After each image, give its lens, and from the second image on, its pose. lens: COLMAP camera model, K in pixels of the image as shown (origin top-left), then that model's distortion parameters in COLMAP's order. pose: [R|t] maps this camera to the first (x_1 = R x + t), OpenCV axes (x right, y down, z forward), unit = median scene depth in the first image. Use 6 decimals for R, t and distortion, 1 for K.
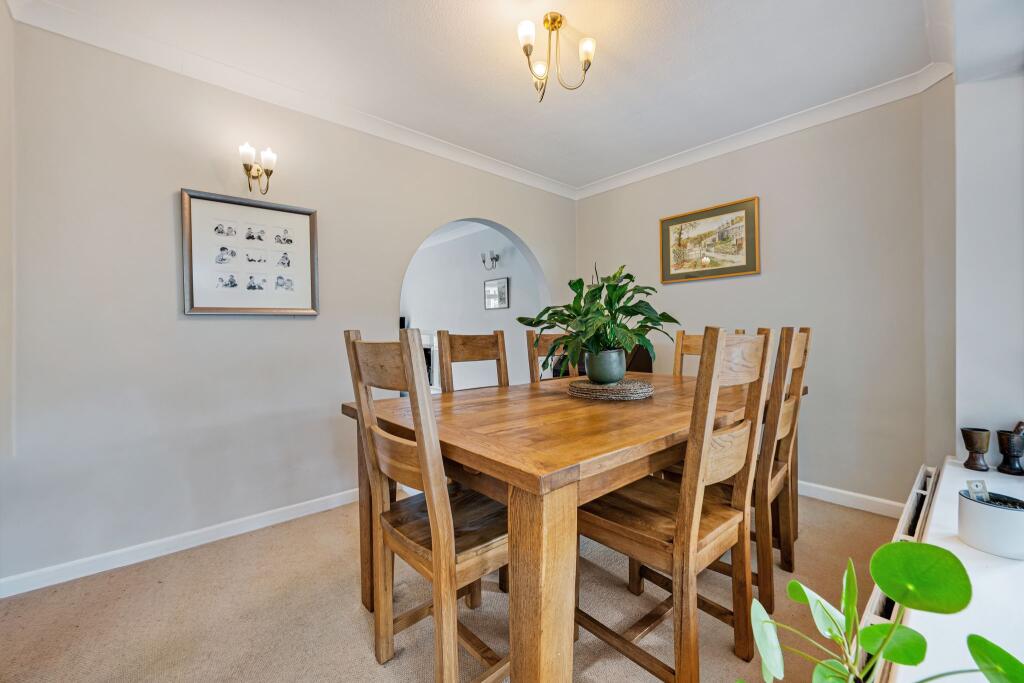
lens RADIAL K [[402.9, 0, 511.3], [0, 402.9, 336.9], [0, 0, 1]] dist [0.000761, -0.000037]
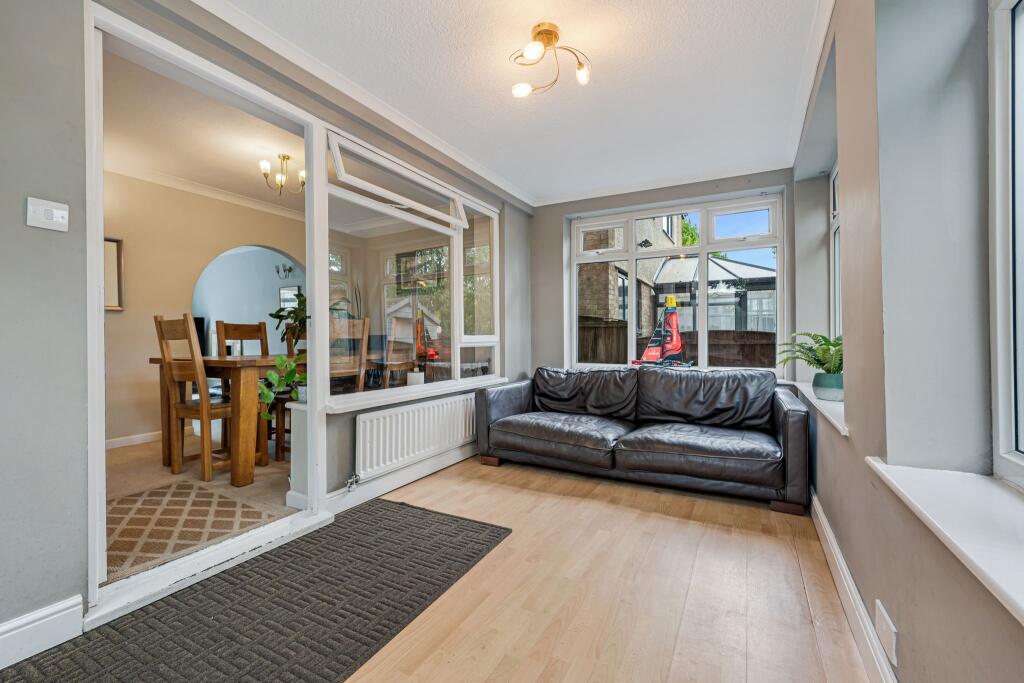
lens RADIAL K [[433.4, 0, 513.5], [0, 433.4, 341.8], [0, 0, 1]] dist [0.004302, 0.000185]
pose [[0.942740, -0.004867, 0.333494, 0.352517], [0.007465, 0.999951, -0.006509, 0.085804], [-0.333446, 0.008626, 0.942730, -1.037687]]
